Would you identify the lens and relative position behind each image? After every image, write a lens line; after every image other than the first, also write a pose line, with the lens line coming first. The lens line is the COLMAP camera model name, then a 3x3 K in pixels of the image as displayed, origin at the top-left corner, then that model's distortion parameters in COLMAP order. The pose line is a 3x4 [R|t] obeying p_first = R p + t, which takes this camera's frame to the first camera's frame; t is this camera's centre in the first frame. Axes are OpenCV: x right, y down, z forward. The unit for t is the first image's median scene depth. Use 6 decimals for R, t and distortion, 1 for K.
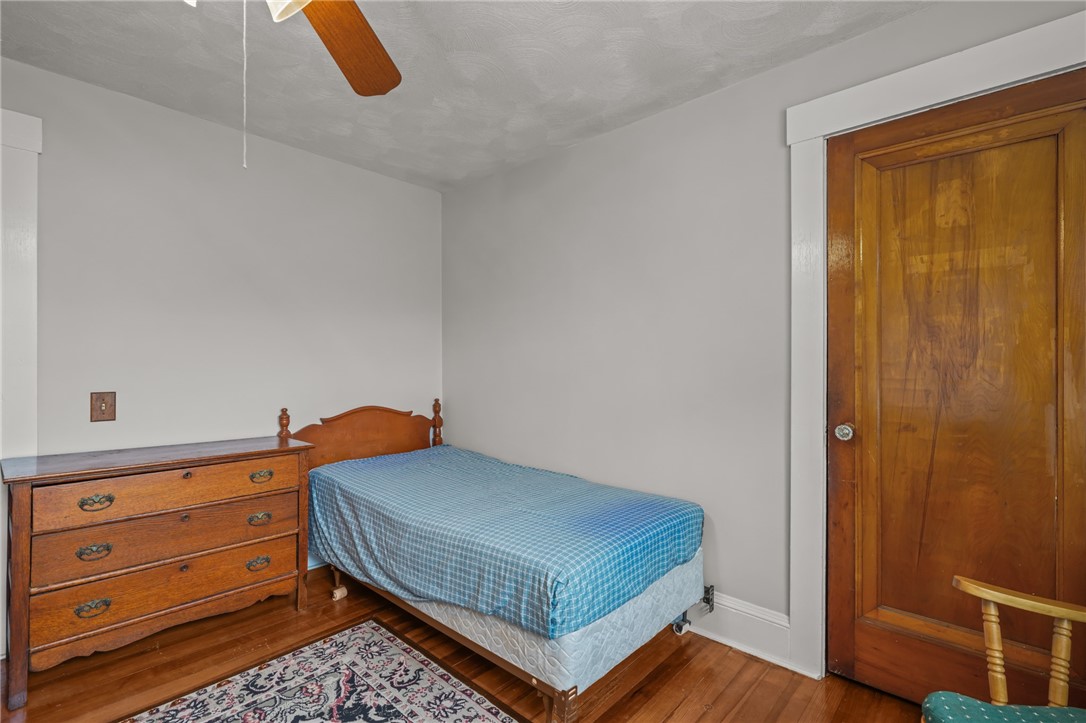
lens RADIAL K [[492.7, 0, 543.0], [0, 492.7, 361.5], [0, 0, 1]] dist [0.000197, -0.000029]
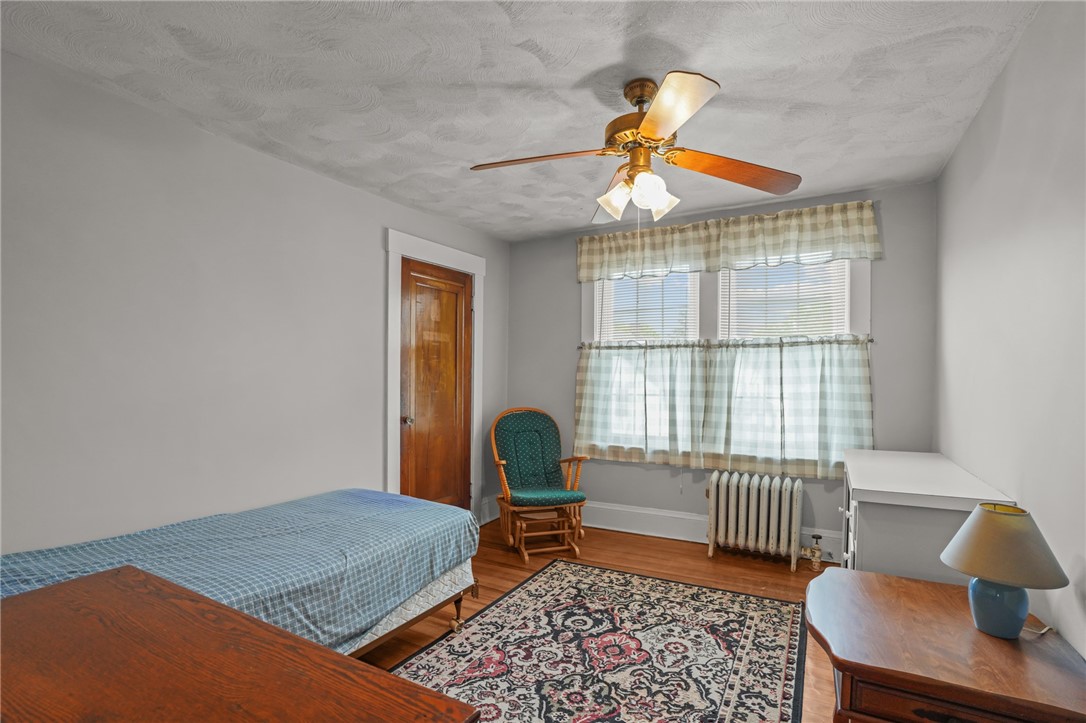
lens RADIAL K [[540.9, 0, 536.2], [0, 540.9, 373.3], [0, 0, 1]] dist [-0.003276, -0.000481]
pose [[-0.221652, -0.003089, 0.975121, -1.453260], [-0.020160, 0.999796, -0.001415, -0.043006], [-0.974917, -0.019972, -0.221669, 0.970683]]
